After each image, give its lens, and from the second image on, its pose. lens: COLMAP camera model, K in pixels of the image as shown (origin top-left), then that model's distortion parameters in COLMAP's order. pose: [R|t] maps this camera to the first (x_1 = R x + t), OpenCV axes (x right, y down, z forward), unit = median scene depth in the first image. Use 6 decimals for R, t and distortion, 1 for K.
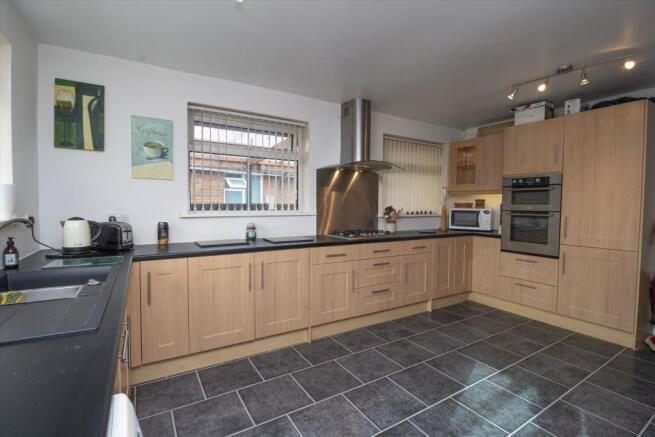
lens RADIAL K [[305.7, 0, 326.3], [0, 305.7, 214.7], [0, 0, 1]] dist [0.004430, -0.000622]
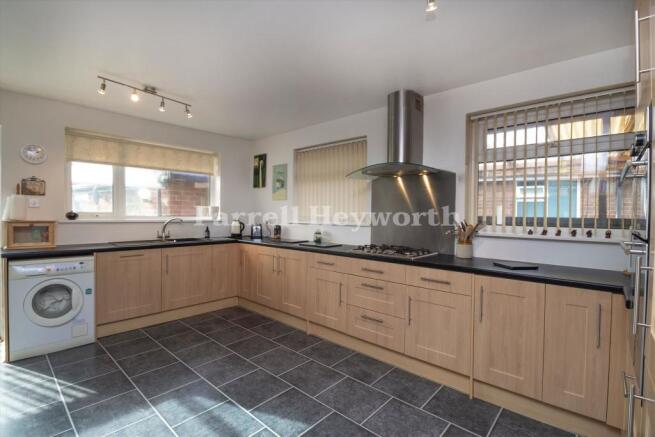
lens RADIAL K [[305.7, 0, 325.2], [0, 305.7, 219.4], [0, 0, 1]] dist [0.004430, -0.000622]
pose [[0.280995, 0.016385, -0.959569, 1.080771], [-0.043654, 0.999038, 0.004276, -0.024823], [0.958716, 0.040687, 0.281440, 0.722783]]
